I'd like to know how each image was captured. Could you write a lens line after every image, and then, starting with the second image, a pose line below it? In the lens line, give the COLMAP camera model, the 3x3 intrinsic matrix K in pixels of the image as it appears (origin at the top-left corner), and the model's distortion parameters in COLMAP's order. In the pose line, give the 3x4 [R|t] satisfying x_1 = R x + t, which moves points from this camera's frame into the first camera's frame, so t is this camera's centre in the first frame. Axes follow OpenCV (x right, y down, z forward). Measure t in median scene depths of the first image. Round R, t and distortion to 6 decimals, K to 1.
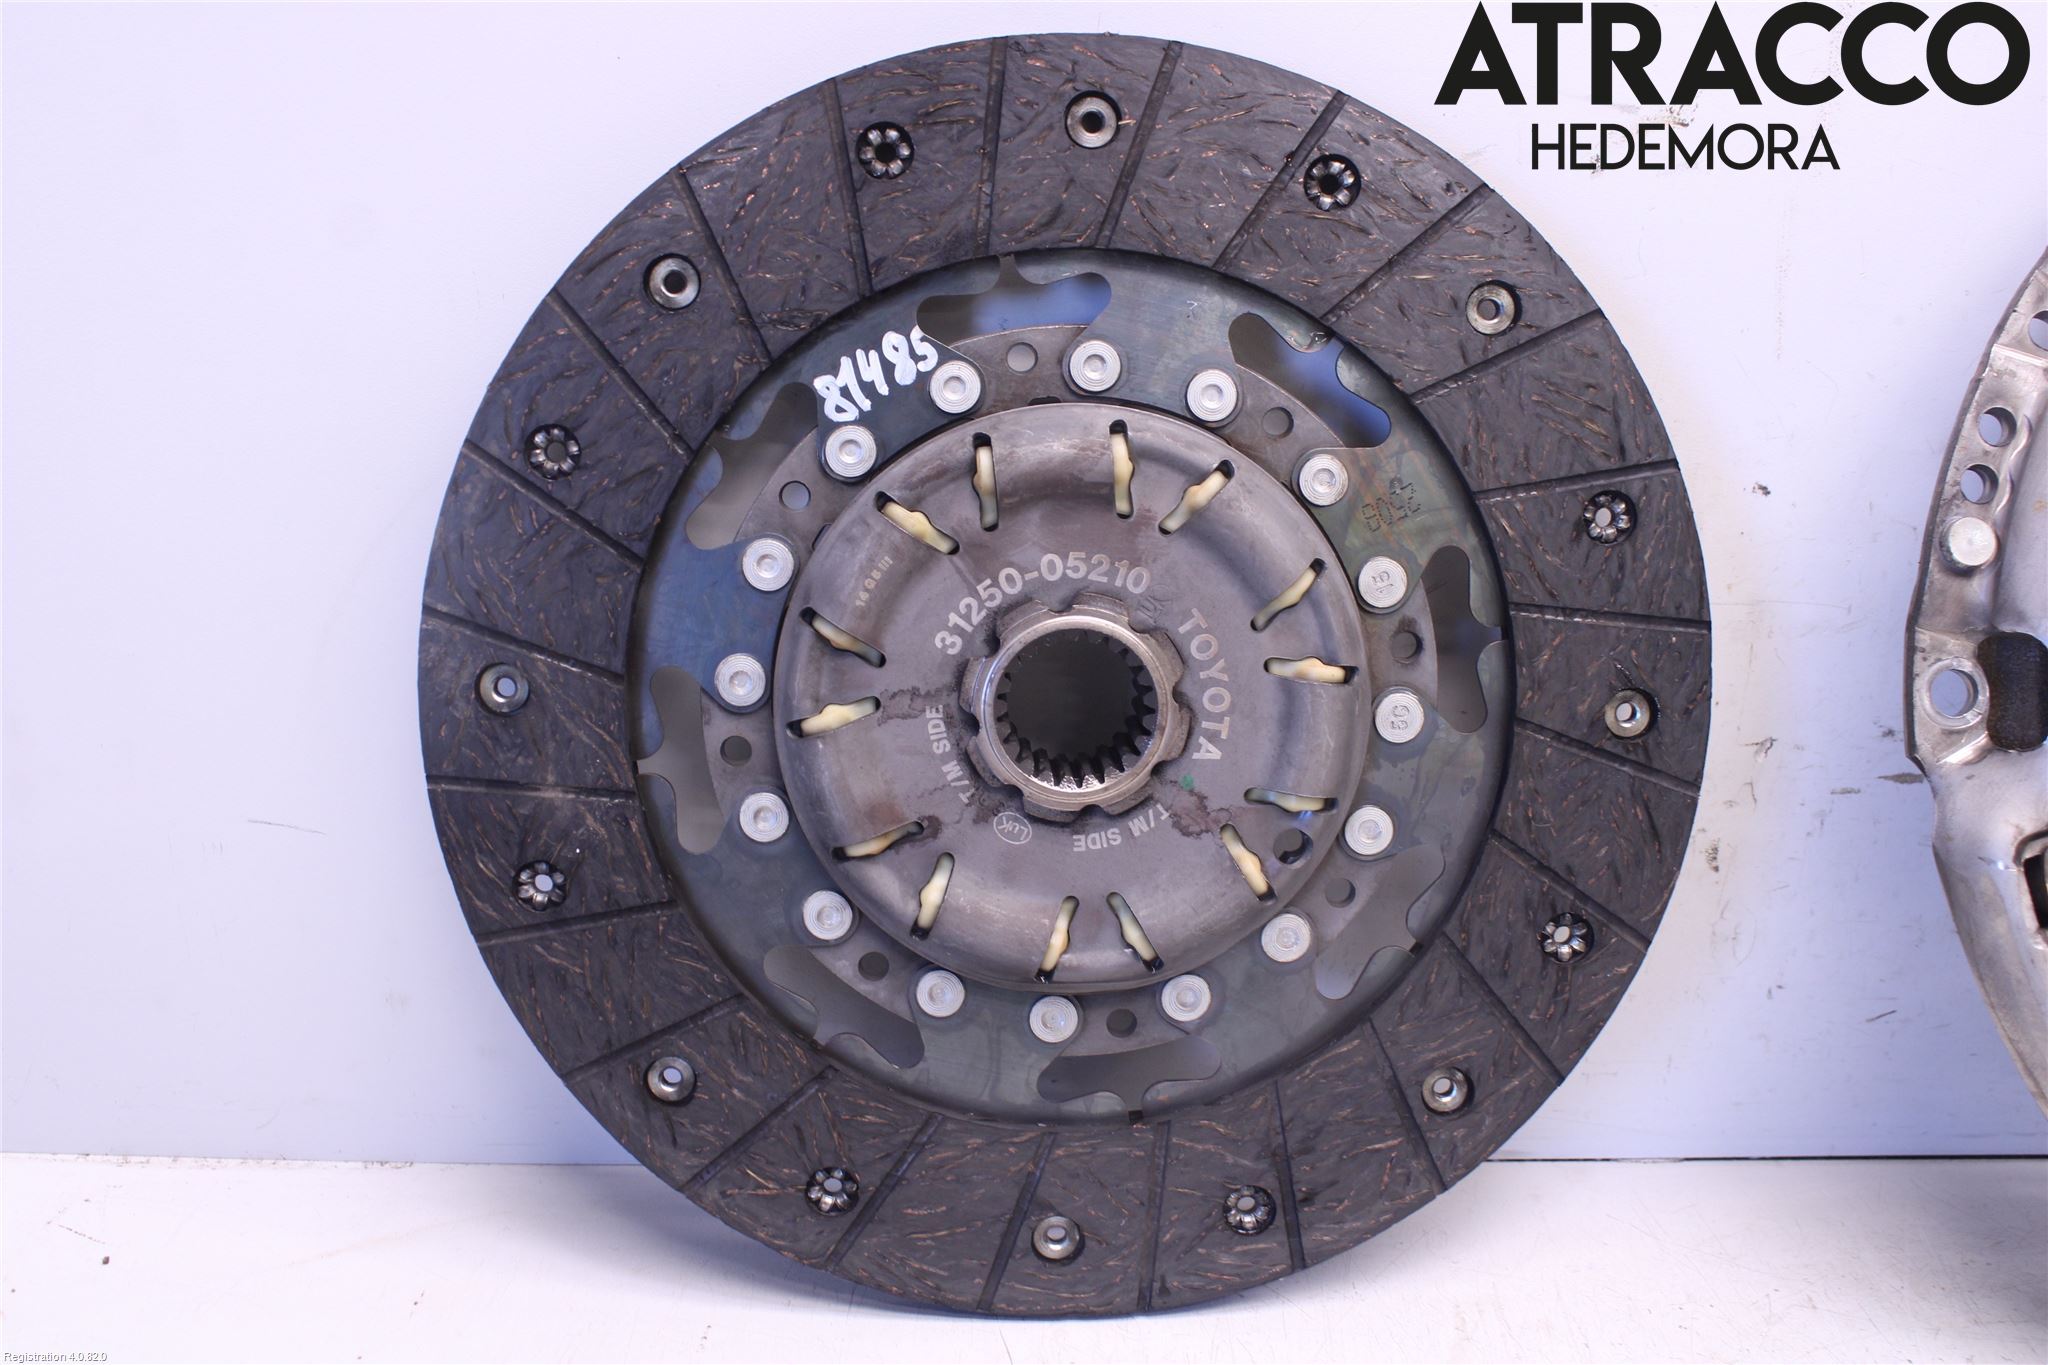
lens RADIAL K [[2244.8, 0, 1048.3], [0, 2244.8, 767.3], [0, 0, 1]] dist [0.016609, 0.000000]
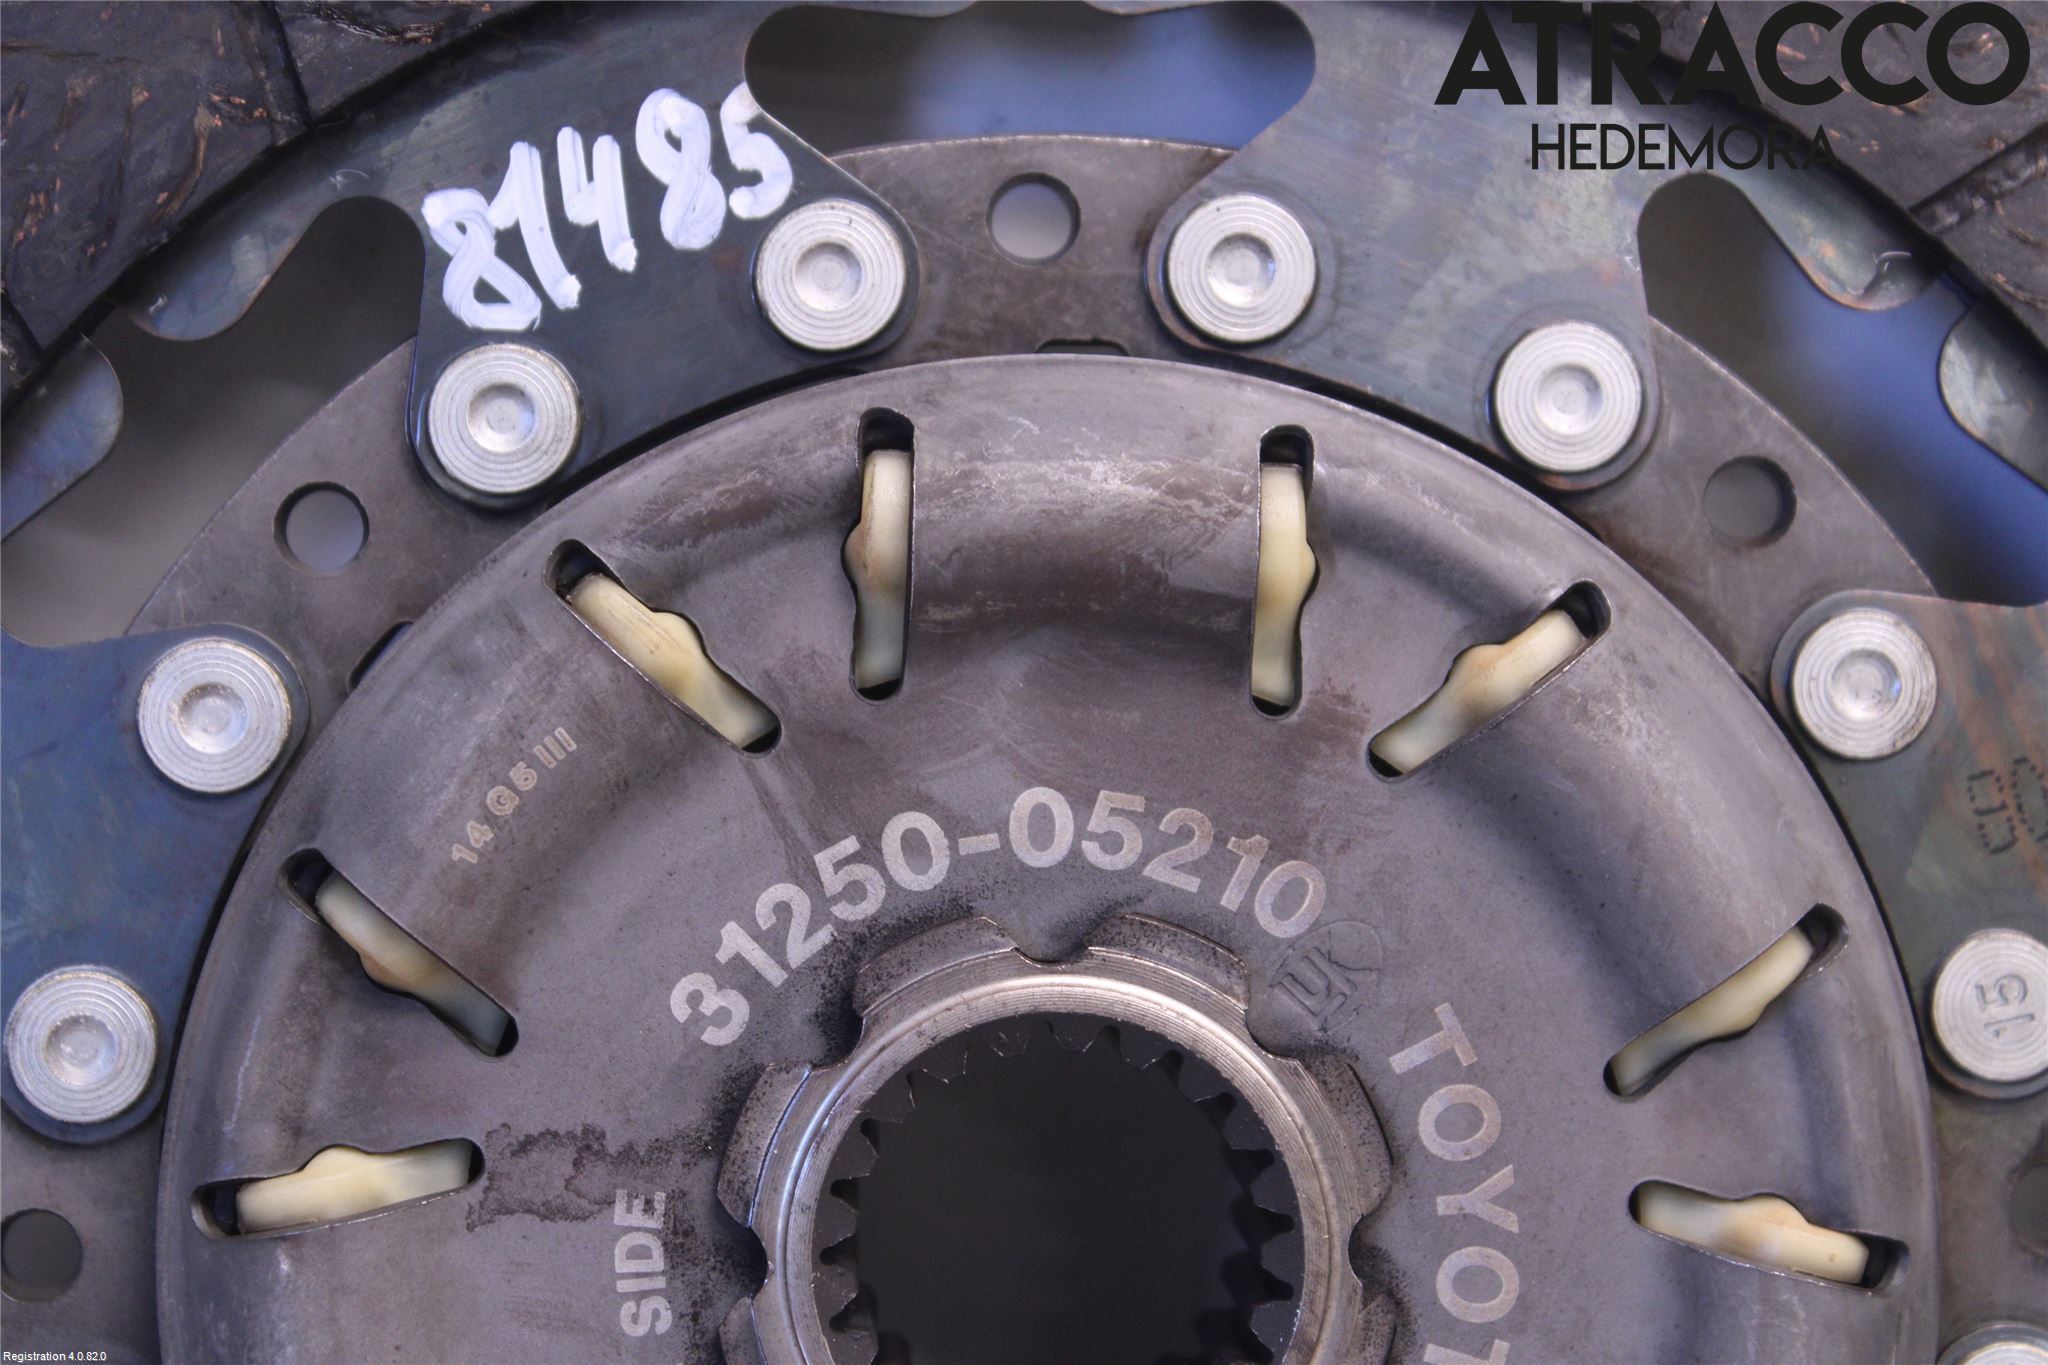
lens RADIAL K [[5562.4, 0, 1022.1], [0, 5562.4, 686.8], [0, 0, 1]] dist [0.188462, 0.000000]
pose [[0.991589, 0.129222, -0.007231, 0.001950], [-0.128834, 0.980199, -0.150369, 0.016928], [-0.012343, 0.150036, 0.988603, 0.164865]]
